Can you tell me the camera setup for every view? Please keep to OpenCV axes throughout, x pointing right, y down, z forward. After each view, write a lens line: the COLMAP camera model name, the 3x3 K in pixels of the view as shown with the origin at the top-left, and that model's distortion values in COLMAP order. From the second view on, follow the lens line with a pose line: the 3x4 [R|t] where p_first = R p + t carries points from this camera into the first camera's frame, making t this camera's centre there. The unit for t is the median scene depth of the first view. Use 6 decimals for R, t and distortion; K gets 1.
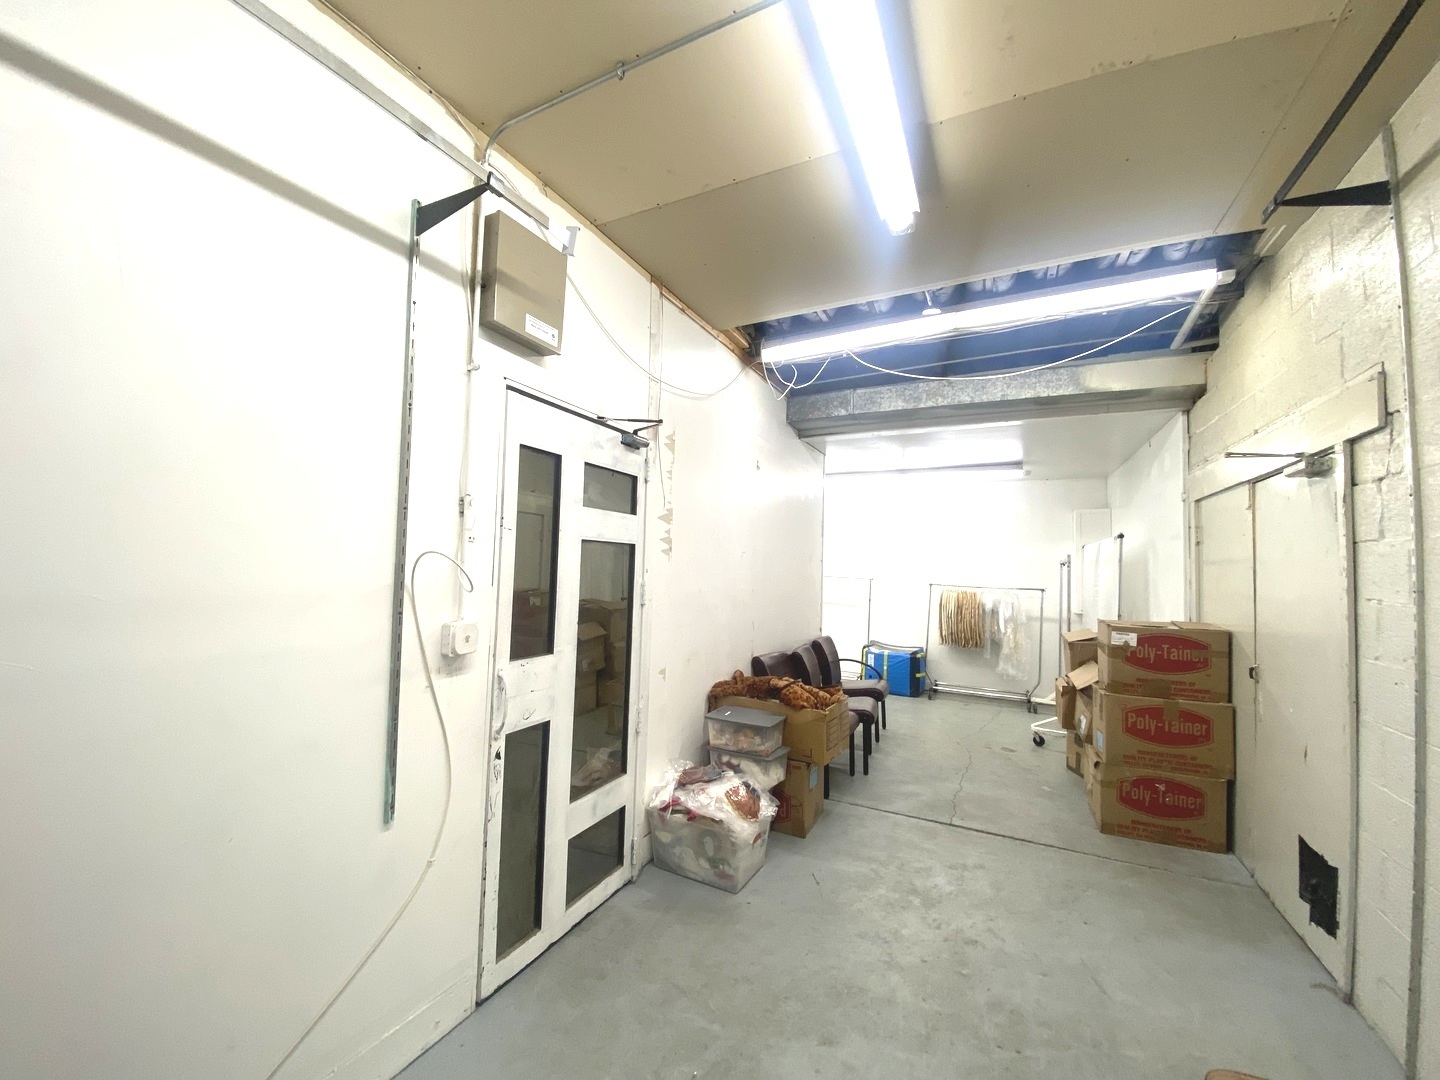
lens RADIAL K [[583.0, 0, 720.0], [0, 583.0, 540.0], [0, 0, 1]] dist [0.032385, -0.025815]
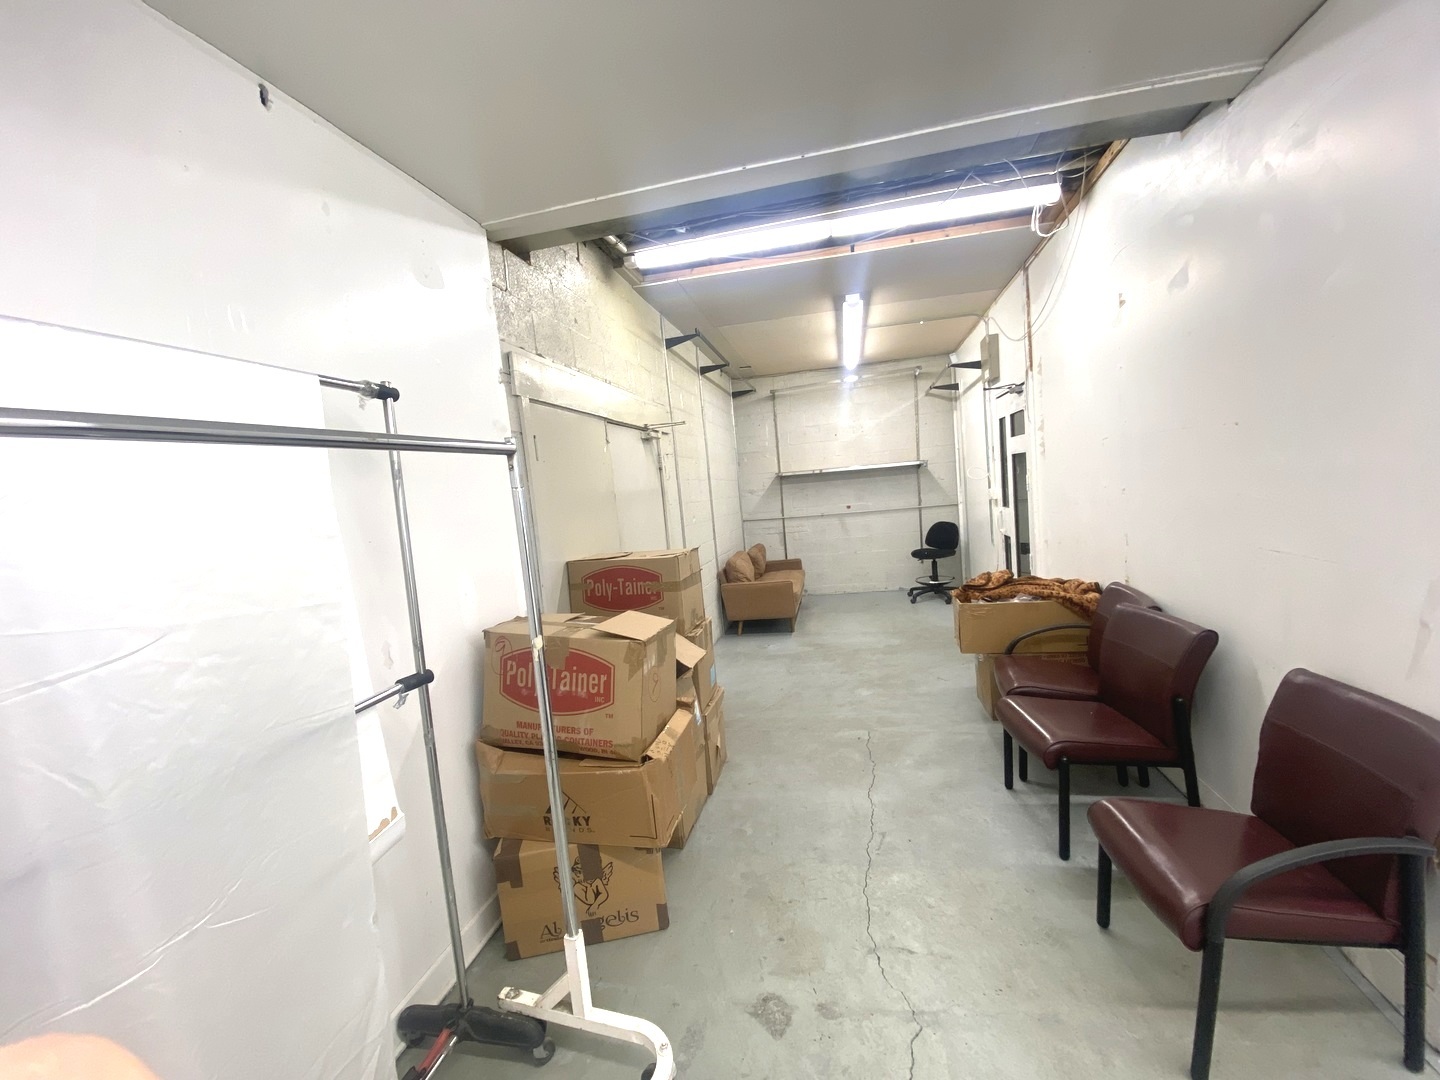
lens RADIAL K [[583.0, 0, 720.0], [0, 583.0, 540.0], [0, 0, 1]] dist [0.032385, -0.025815]
pose [[-0.973451, 0.073755, -0.216689, 1.006438], [0.069225, 0.997196, 0.028431, 0.139647], [0.218178, 0.012676, -0.975827, 2.319653]]
